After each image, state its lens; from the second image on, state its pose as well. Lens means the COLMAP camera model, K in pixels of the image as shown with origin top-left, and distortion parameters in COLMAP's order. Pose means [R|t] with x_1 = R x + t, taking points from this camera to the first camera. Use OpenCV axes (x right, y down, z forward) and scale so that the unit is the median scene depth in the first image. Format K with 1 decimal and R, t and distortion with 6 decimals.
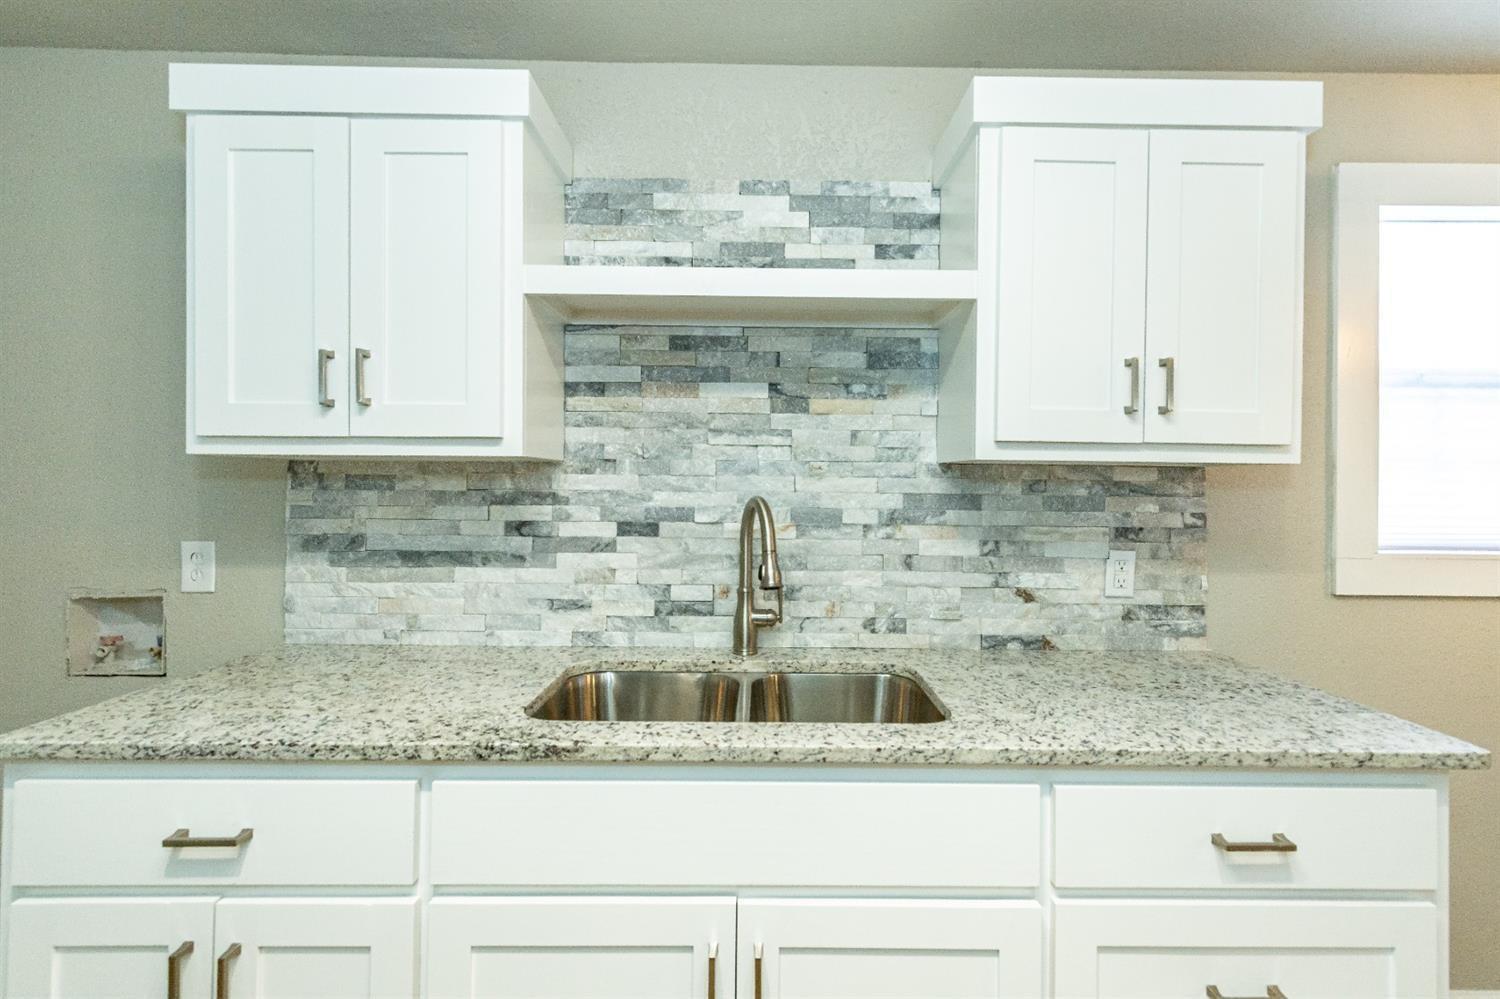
lens RADIAL K [[680.6, 0, 773.8], [0, 680.6, 483.1], [0, 0, 1]] dist [0.009029, -0.001427]
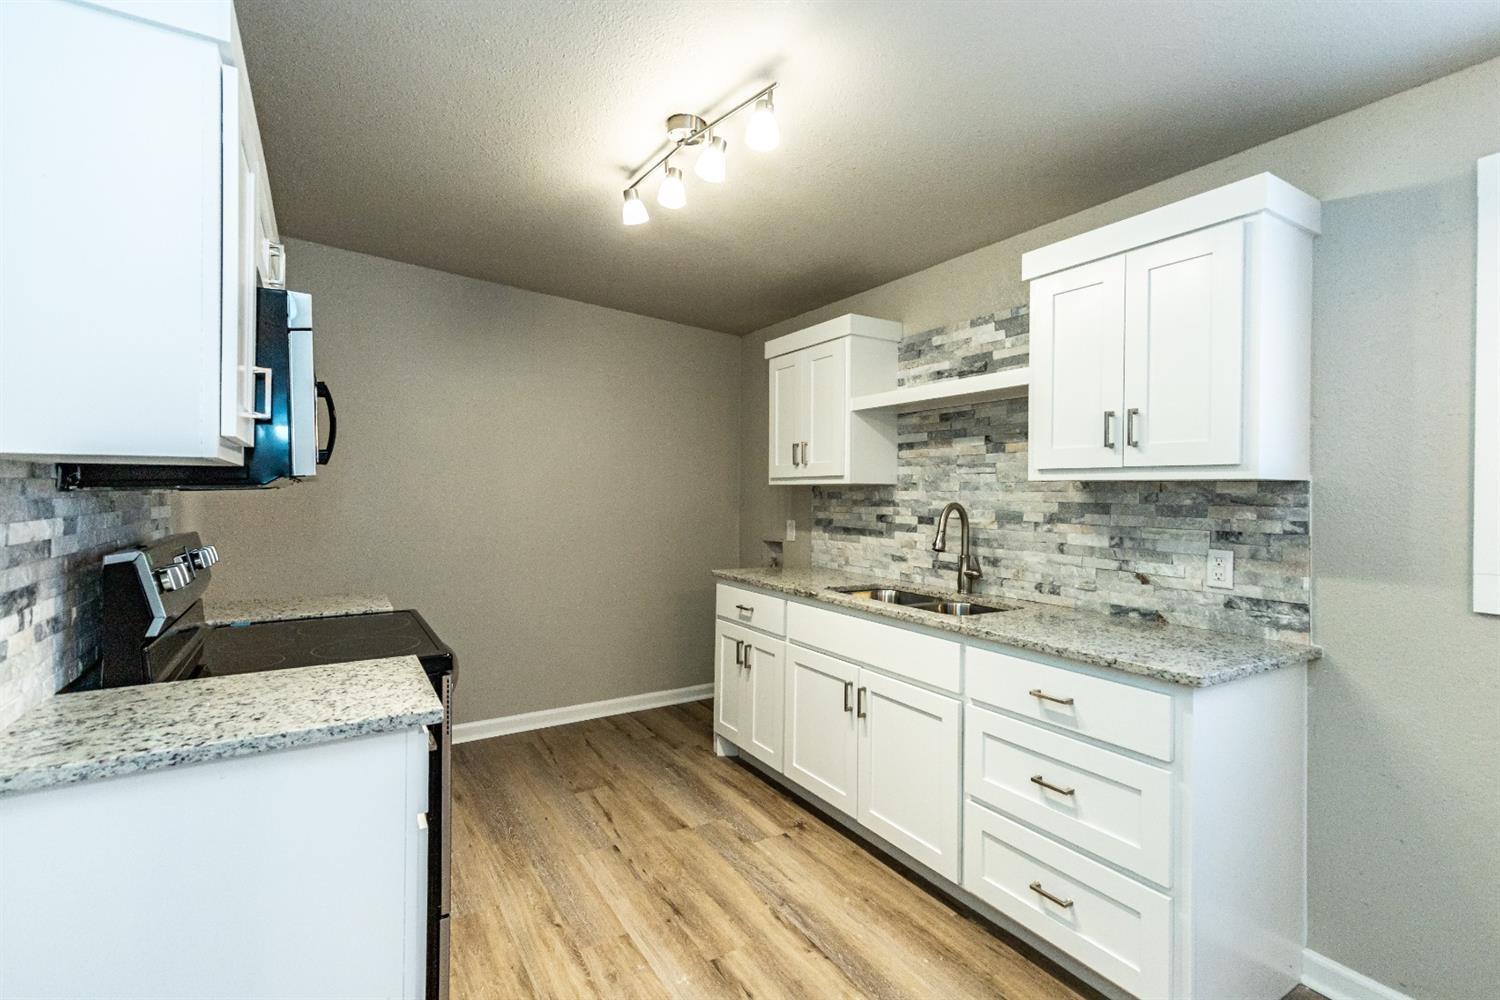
lens RADIAL K [[680.6, 0, 740.4], [0, 680.6, 490.2], [0, 0, 1]] dist [0.009029, -0.001427]
pose [[0.507114, -0.008256, -0.861839, 1.136210], [-0.002377, 0.999937, -0.010977, 0.006812], [0.861876, 0.007615, 0.507063, -0.371189]]
